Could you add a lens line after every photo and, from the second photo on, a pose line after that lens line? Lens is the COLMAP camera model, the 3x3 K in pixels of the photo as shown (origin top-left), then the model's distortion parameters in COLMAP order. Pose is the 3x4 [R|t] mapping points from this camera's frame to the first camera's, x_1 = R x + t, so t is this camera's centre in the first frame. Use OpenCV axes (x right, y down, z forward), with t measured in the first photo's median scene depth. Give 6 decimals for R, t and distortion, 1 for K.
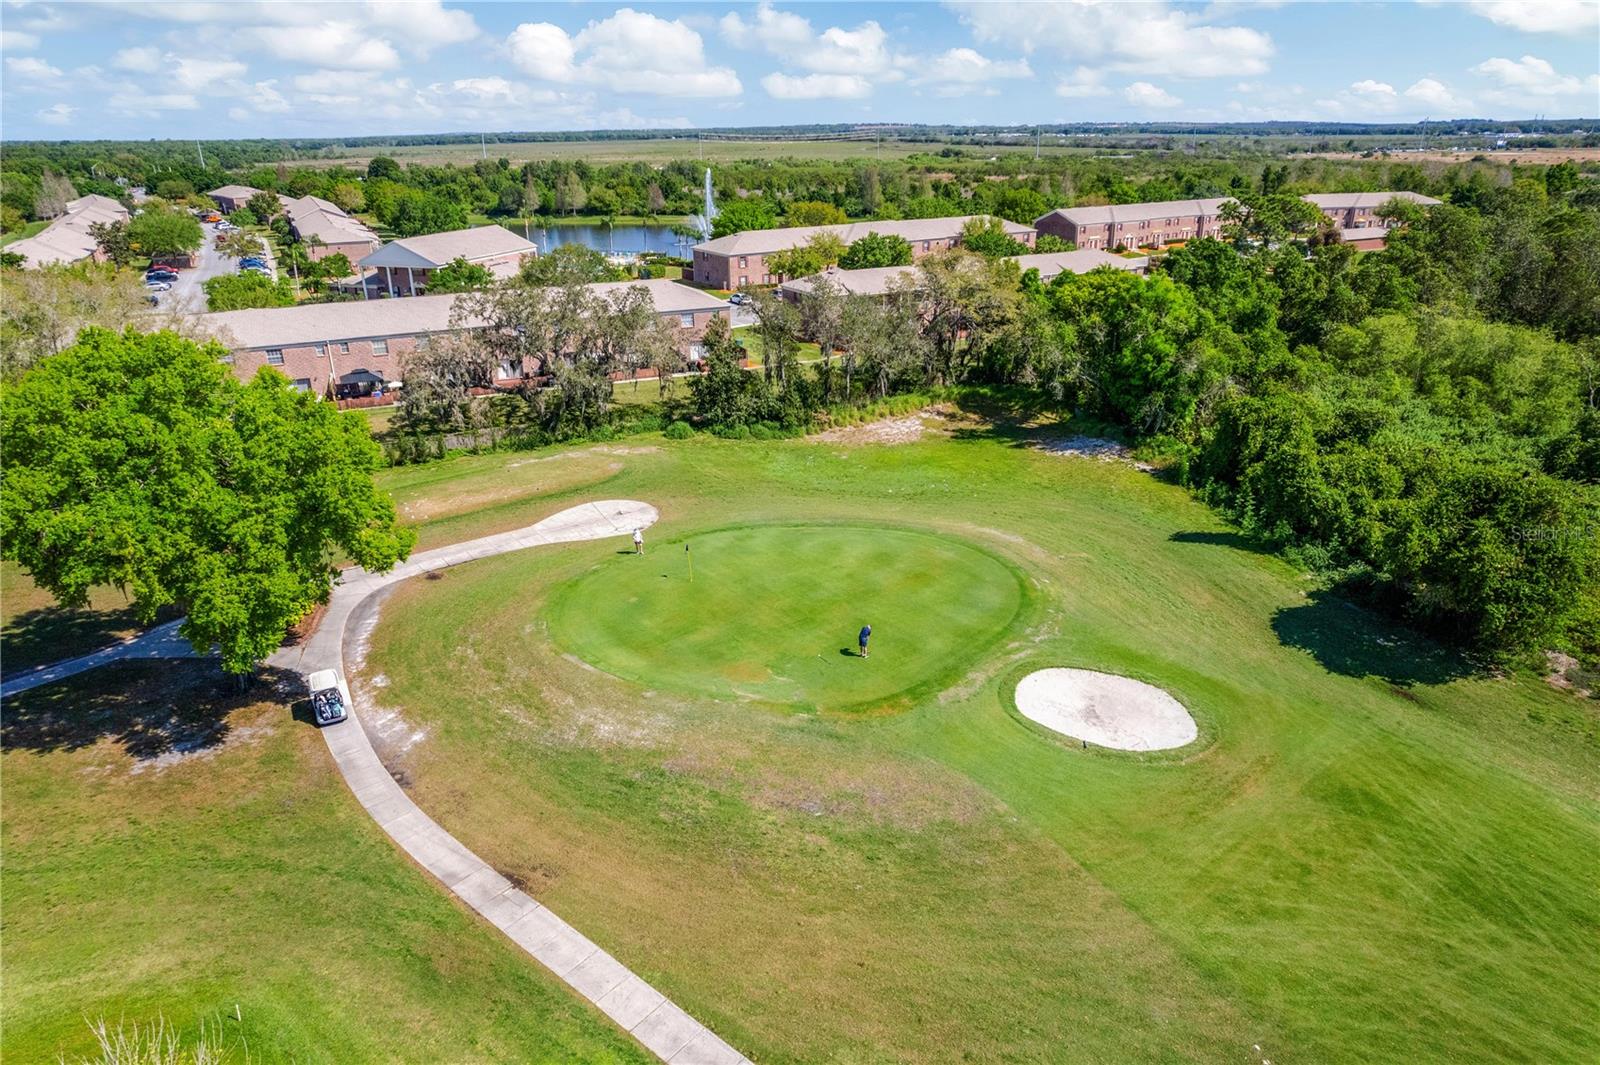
lens RADIAL K [[1023.5, 0, 803.5], [0, 1023.5, 528.1], [0, 0, 1]] dist [-0.075348, 0.068220]
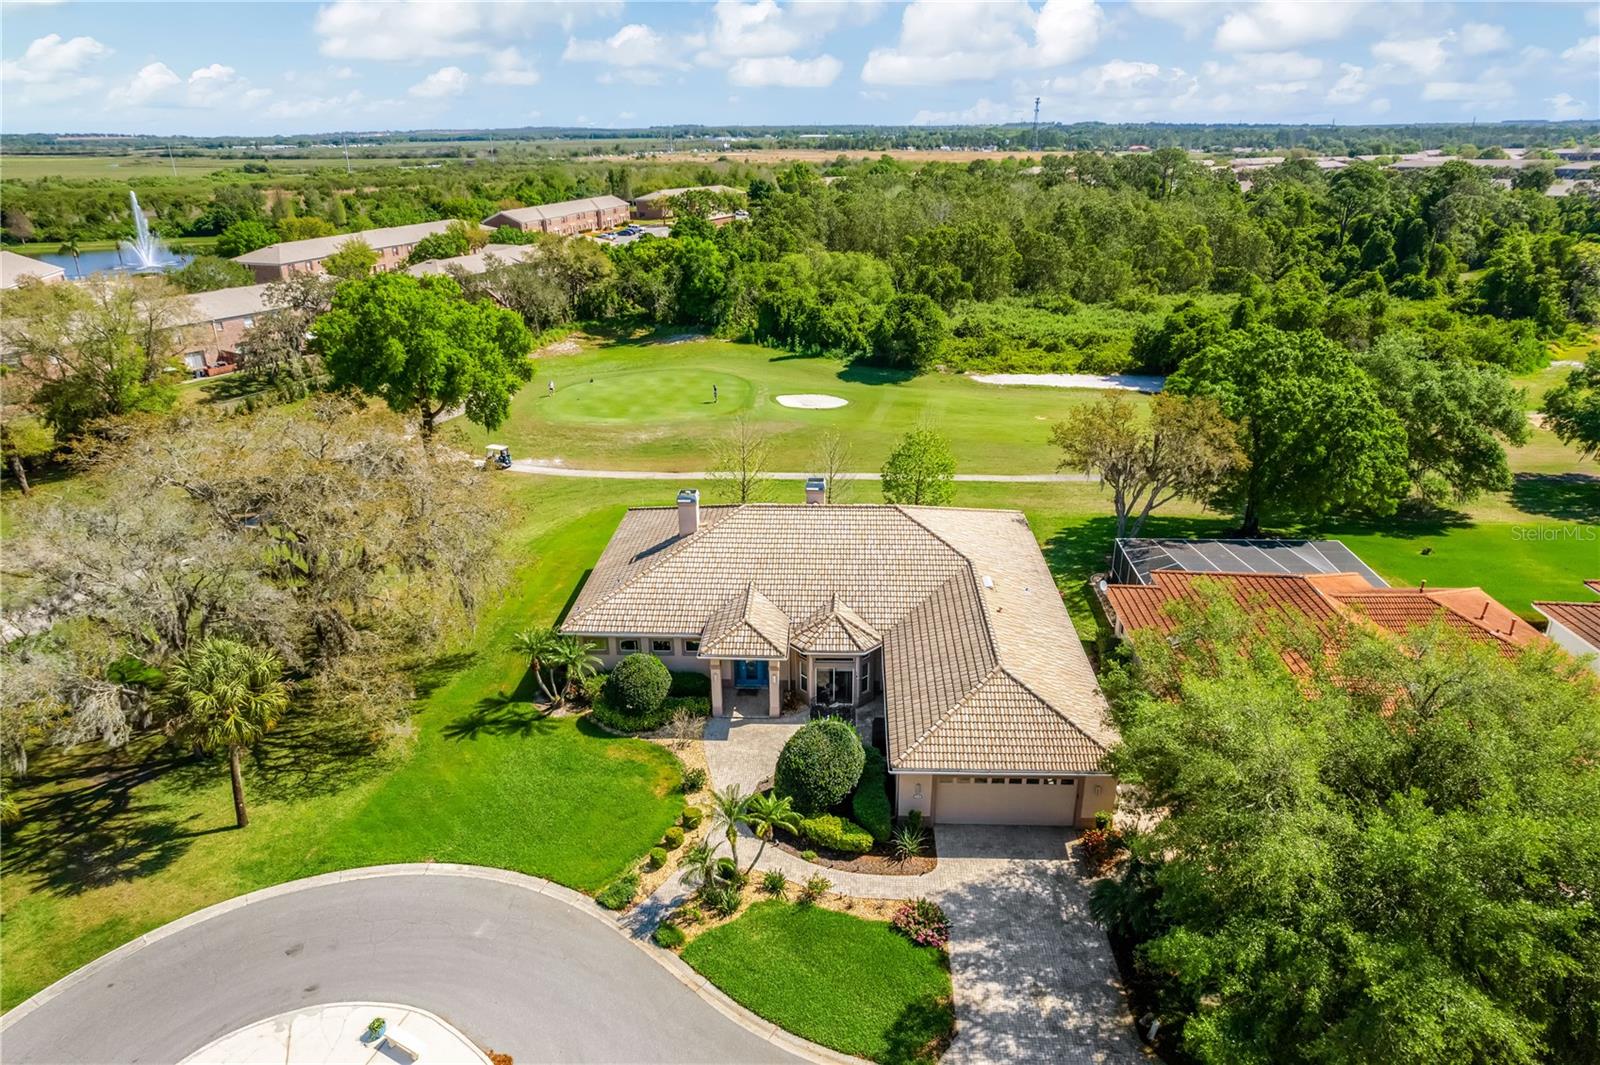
lens RADIAL K [[1023.5, 0, 803.5], [0, 1023.5, 528.1], [0, 0, 1]] dist [-0.075348, 0.068220]
pose [[0.789460, -0.222741, 0.571960, -0.658478], [0.226143, 0.971833, 0.066327, 0.173137], [-0.570624, 0.076982, 0.817595, -0.529429]]
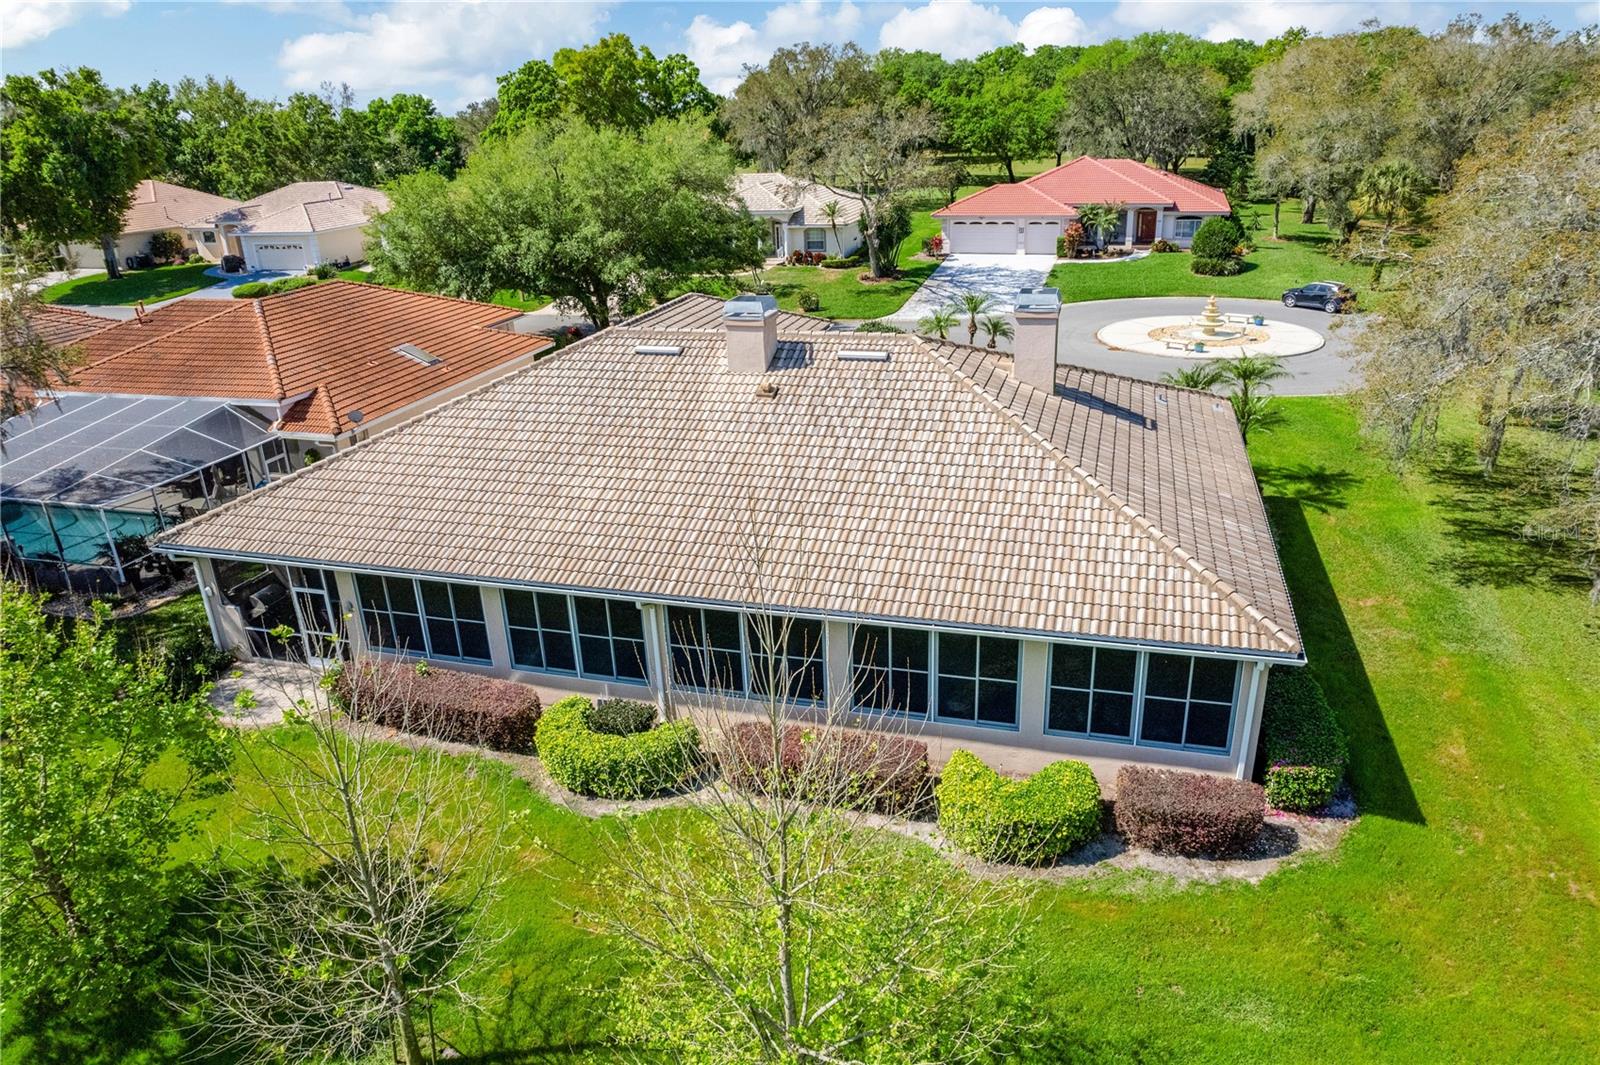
lens RADIAL K [[1068.2, 0, 805.2], [0, 1068.2, 539.5], [0, 0, 1]] dist [-0.087364, 0.074020]
pose [[-0.912469, 0.193672, -0.360404, -0.118008], [-0.109047, 0.733890, 0.670459, 0.021375], [0.394346, 0.651074, -0.648532, 0.317475]]
